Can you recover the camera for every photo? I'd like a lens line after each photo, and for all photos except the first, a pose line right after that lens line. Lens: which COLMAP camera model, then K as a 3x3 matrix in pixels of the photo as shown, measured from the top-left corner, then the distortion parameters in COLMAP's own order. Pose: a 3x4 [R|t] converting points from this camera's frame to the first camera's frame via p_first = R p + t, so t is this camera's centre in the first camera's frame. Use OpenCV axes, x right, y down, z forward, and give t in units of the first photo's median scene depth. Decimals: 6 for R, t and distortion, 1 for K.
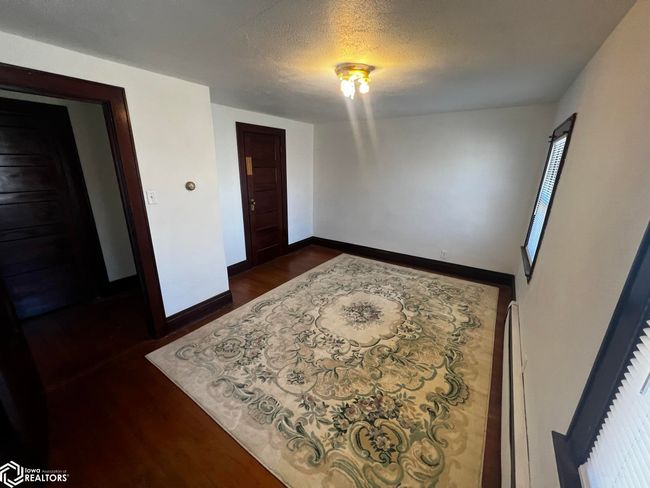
lens RADIAL K [[258.1, 0, 323.1], [0, 258.1, 243.5], [0, 0, 1]] dist [0.000480, 0.001085]
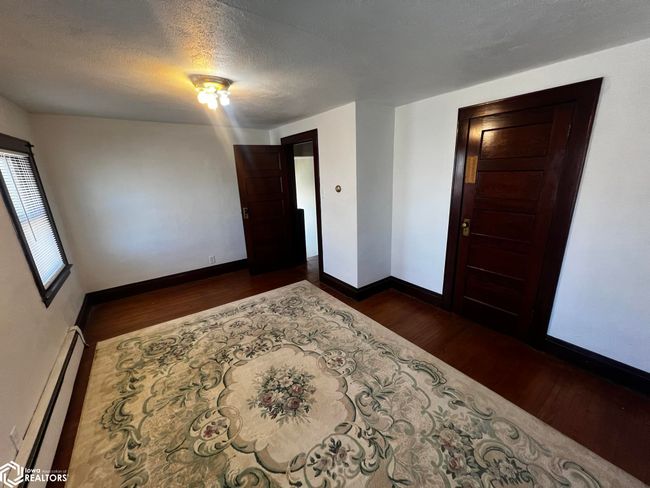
lens RADIAL K [[258.1, 0, 324.2], [0, 258.1, 243.7], [0, 0, 1]] dist [0.000480, 0.001085]
pose [[-0.340045, 0.259110, -0.904008, 0.721039], [-0.242020, 0.904801, 0.350374, -0.395543], [0.908733, 0.337931, -0.244964, 1.298913]]
